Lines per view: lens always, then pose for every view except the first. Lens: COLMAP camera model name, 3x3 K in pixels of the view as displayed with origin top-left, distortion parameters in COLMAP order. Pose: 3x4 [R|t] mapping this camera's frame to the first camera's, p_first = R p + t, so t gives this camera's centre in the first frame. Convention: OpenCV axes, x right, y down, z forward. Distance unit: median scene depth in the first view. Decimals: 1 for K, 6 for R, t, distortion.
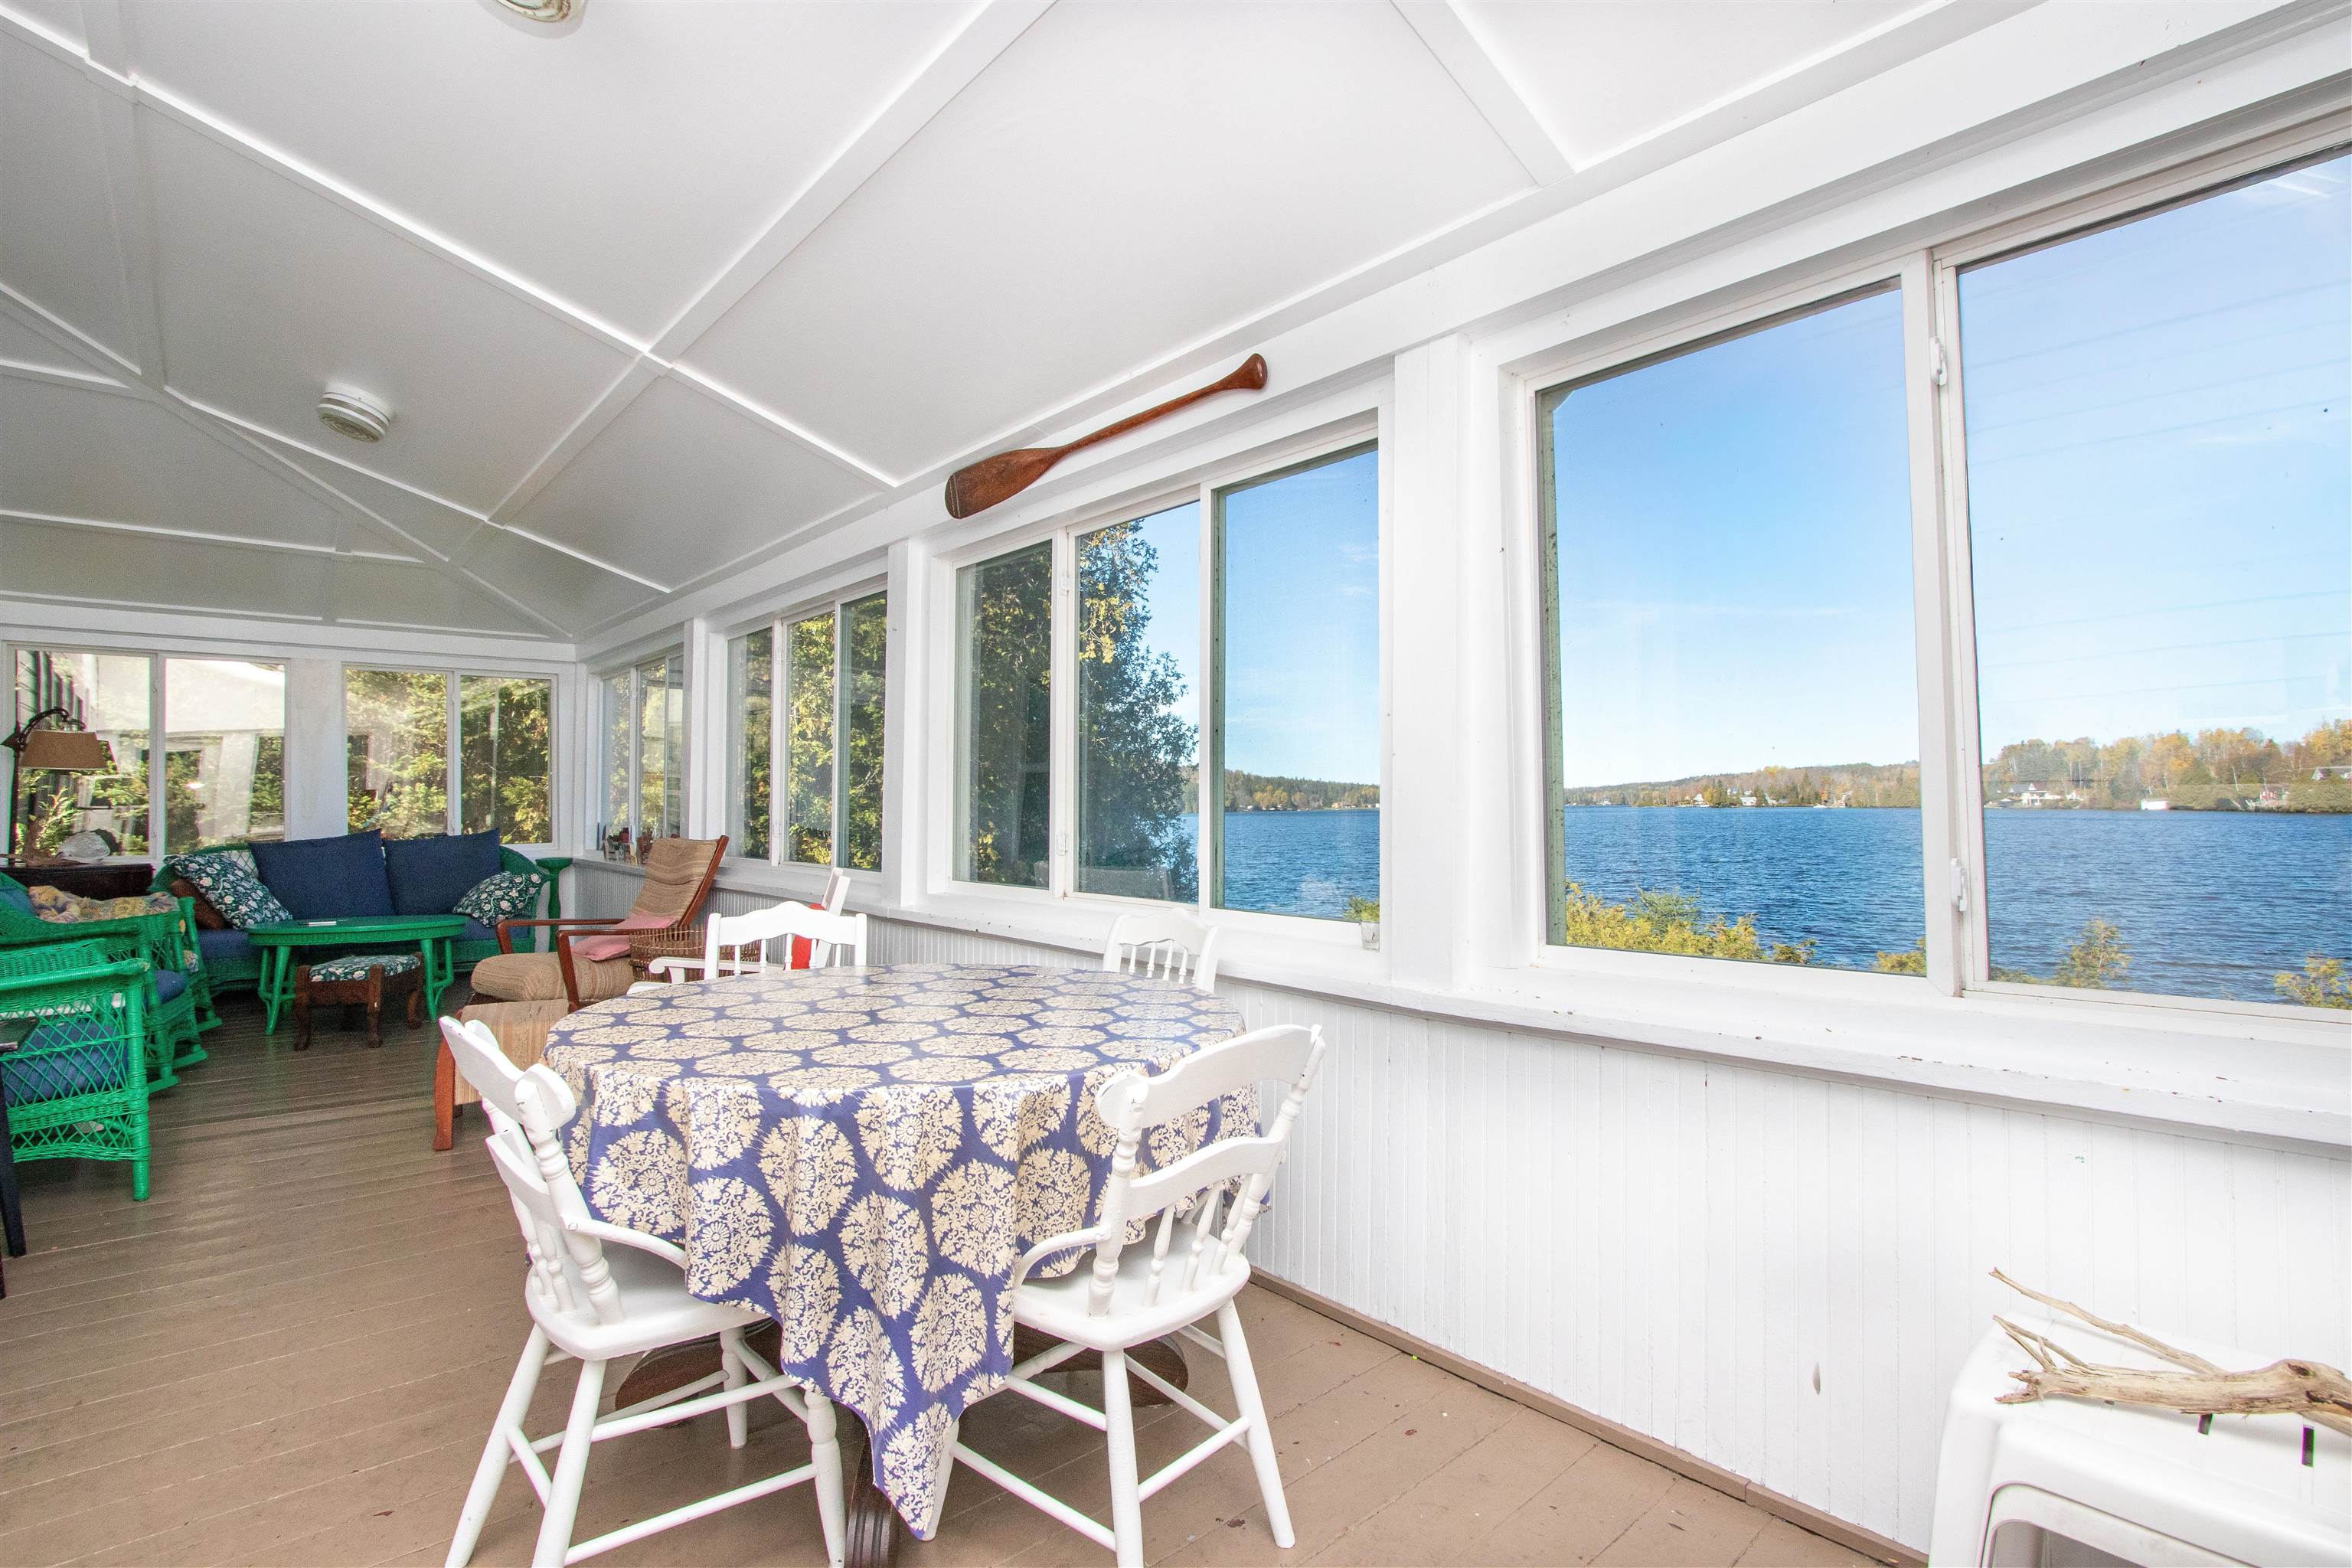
lens RADIAL K [[1095.2, 0, 1176.0], [0, 1095.2, 784.0], [0, 0, 1]] dist [-0.013588, 0.000360]
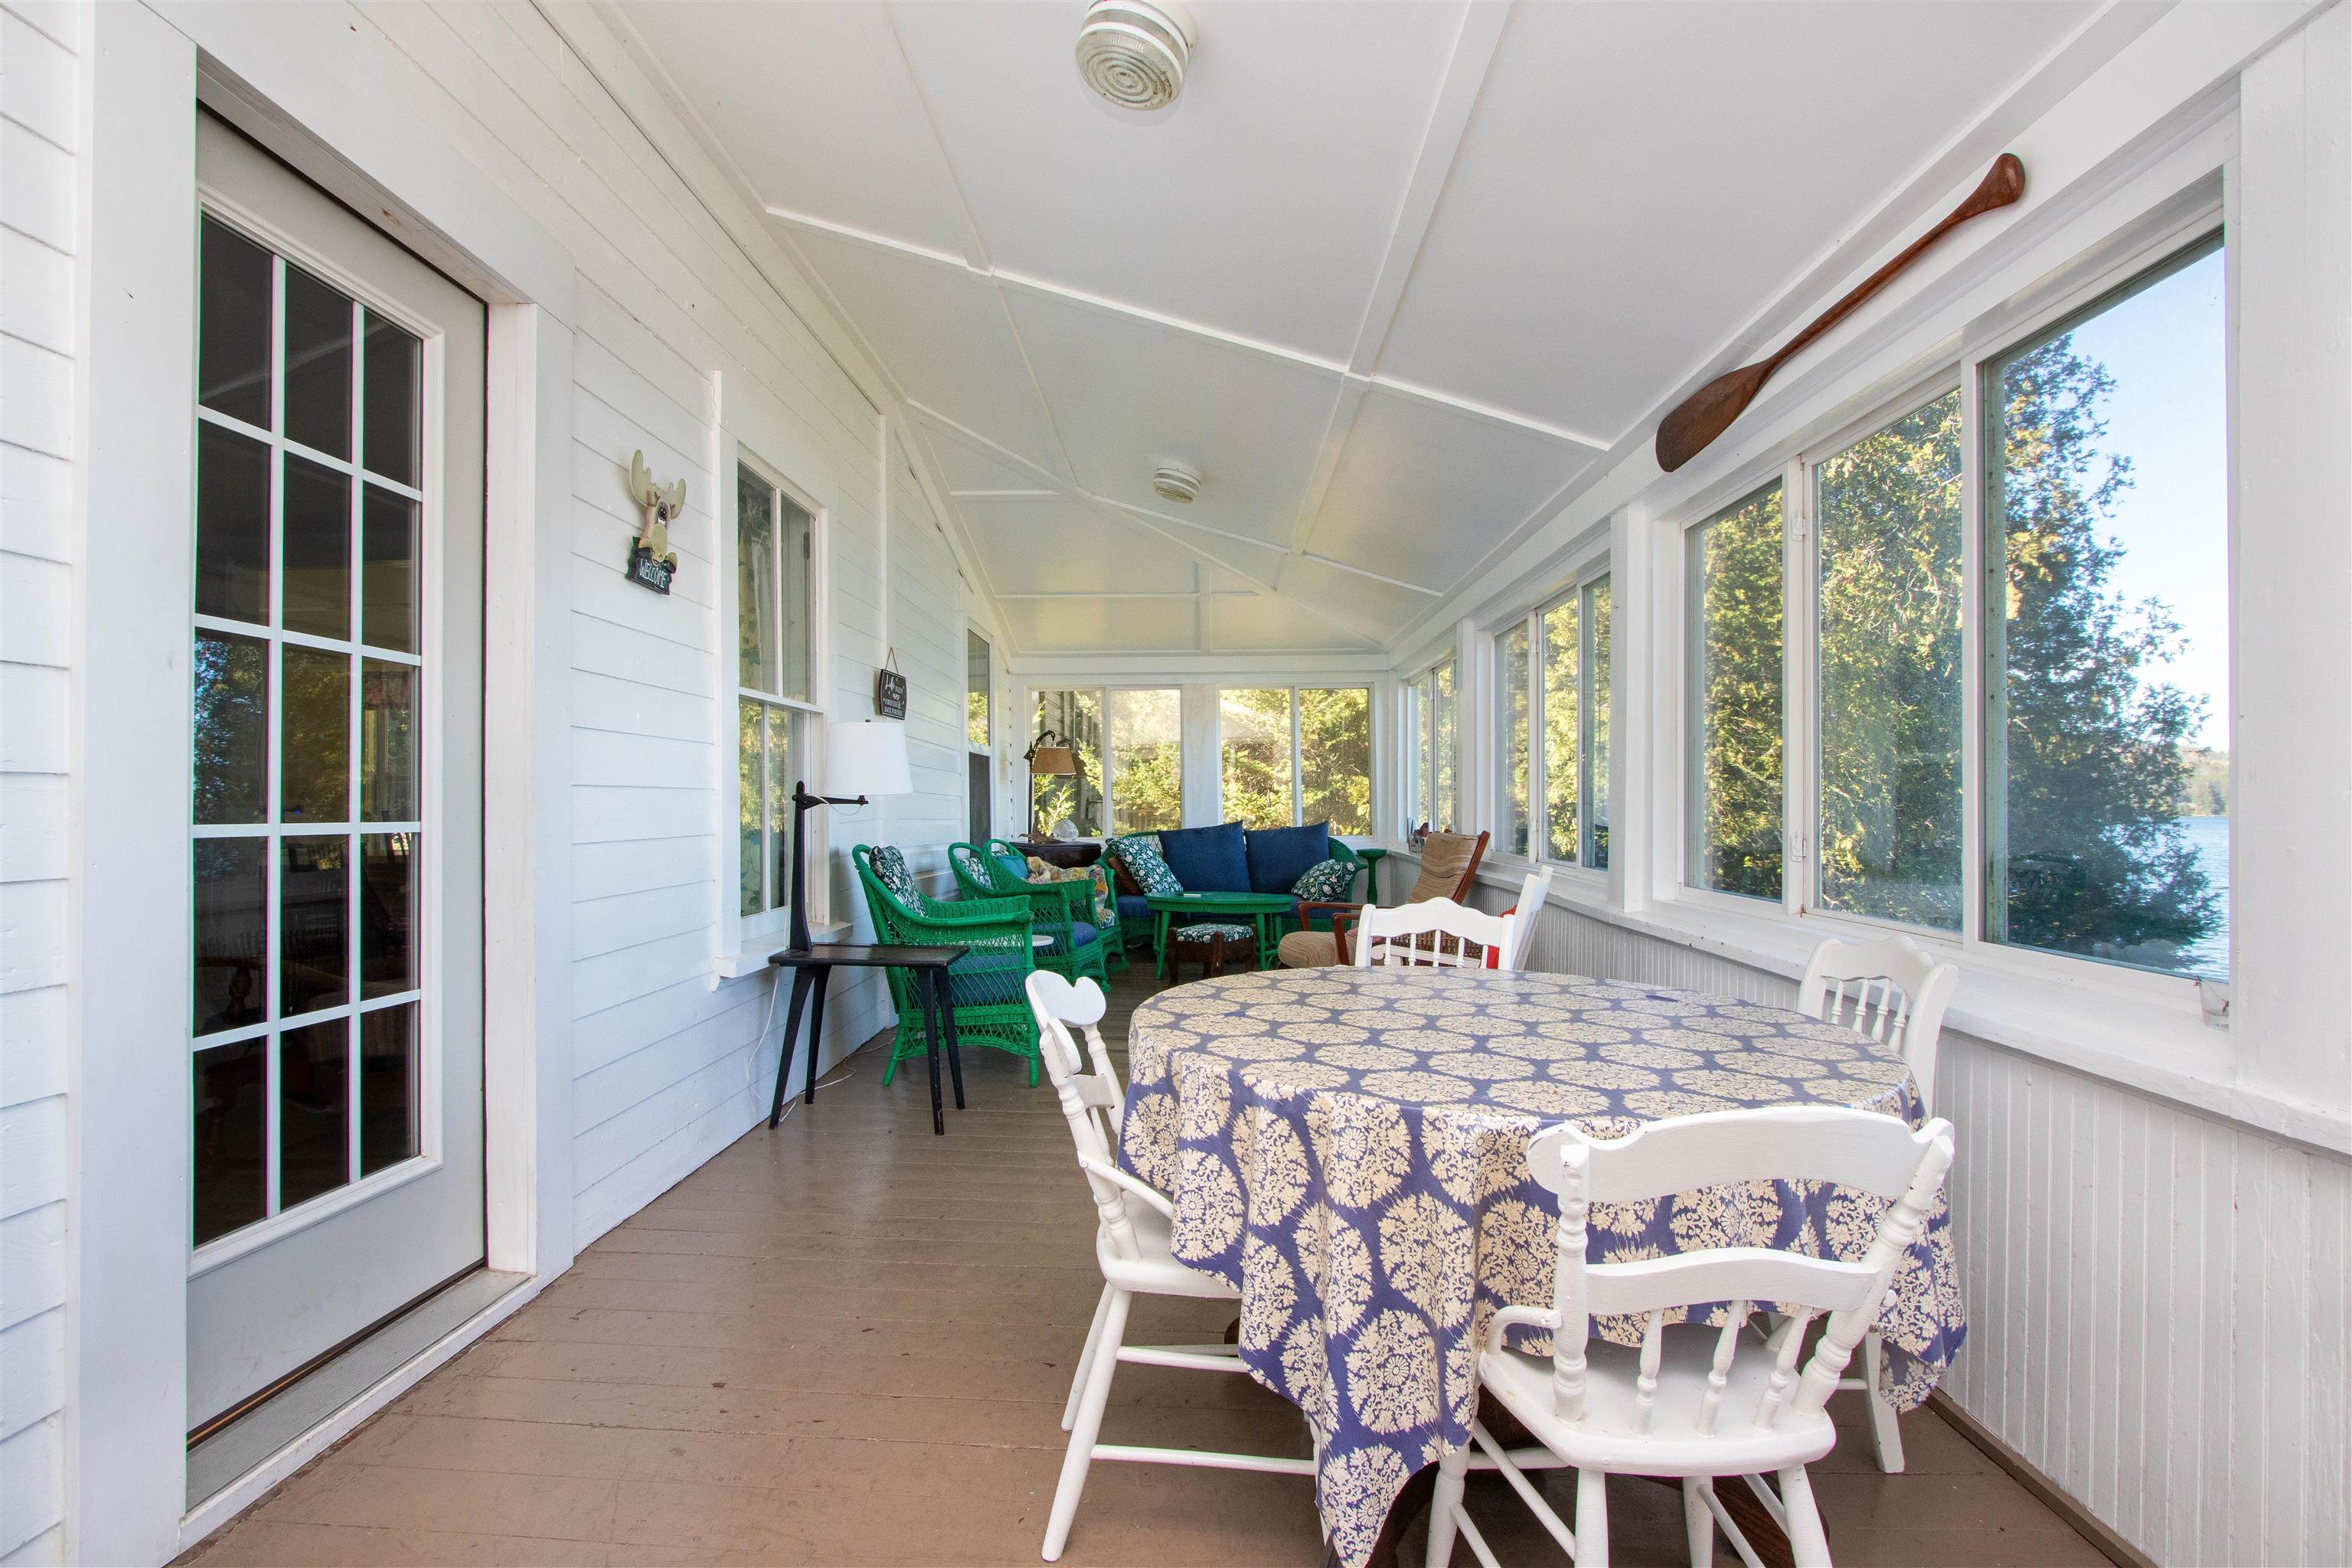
lens RADIAL K [[1114.5, 0, 1179.0], [0, 1114.5, 791.9], [0, 0, 1]] dist [-0.017281, 0.004061]
pose [[0.728825, -0.003378, -0.684691, 0.135624], [0.009583, 0.999940, 0.005267, 0.004640], [0.684632, -0.010400, 0.728814, 0.094661]]
